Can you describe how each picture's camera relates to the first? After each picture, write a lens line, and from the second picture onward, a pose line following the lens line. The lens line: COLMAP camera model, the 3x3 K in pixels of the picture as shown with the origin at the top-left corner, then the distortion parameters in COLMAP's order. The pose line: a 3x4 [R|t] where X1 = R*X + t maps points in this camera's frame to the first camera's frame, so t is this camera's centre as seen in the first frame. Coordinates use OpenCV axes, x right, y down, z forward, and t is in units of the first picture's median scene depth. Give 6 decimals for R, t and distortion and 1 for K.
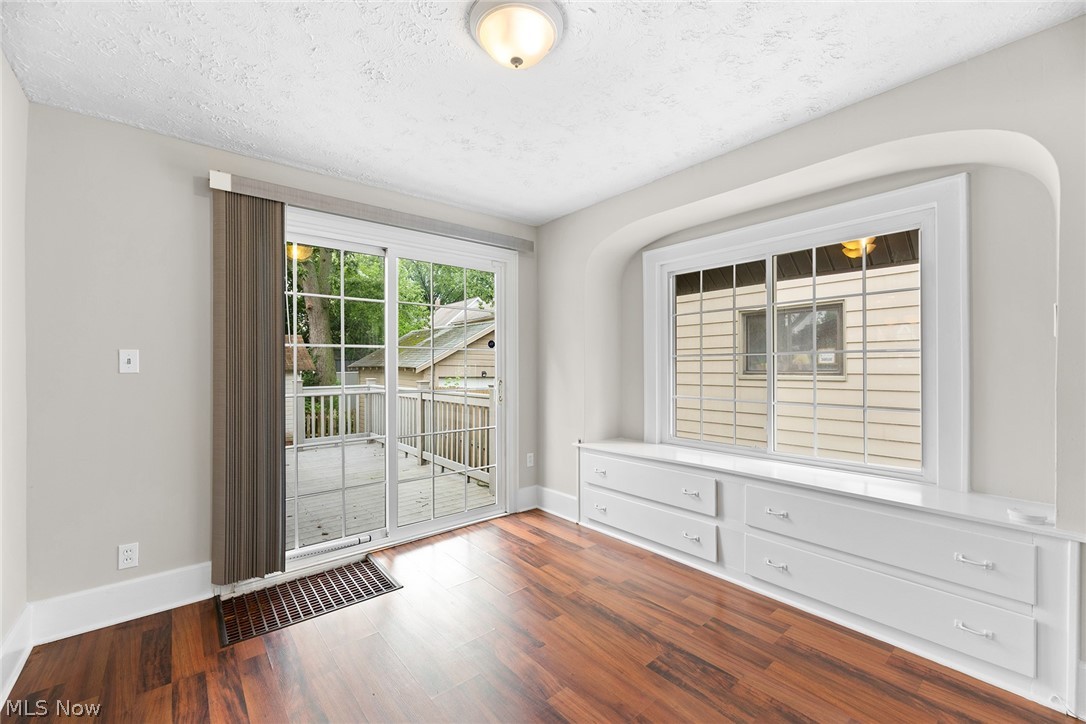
lens RADIAL K [[440.2, 0, 547.5], [0, 440.2, 365.2], [0, 0, 1]] dist [-0.003210, -0.000239]
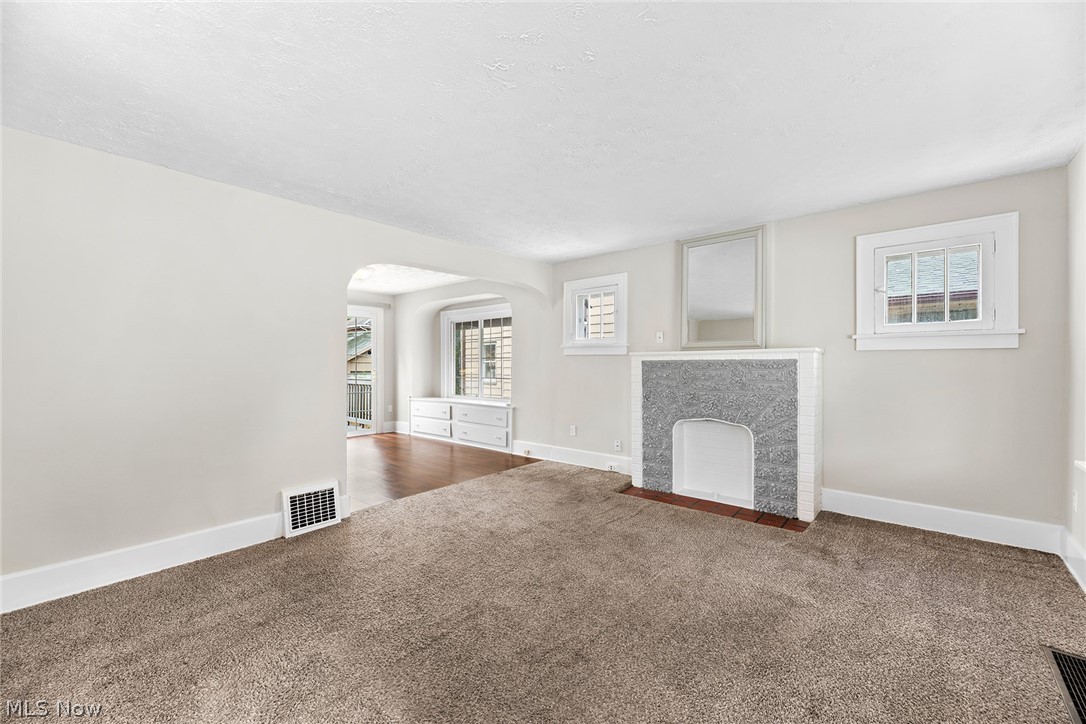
lens RADIAL K [[441.8, 0, 544.4], [0, 441.8, 363.6], [0, 0, 1]] dist [-0.001109, -0.000222]
pose [[0.987789, 0.002624, 0.155778, 0.526906], [-0.002937, 0.999994, 0.001779, -0.002237], [-0.155772, -0.002215, 0.987791, -1.740703]]
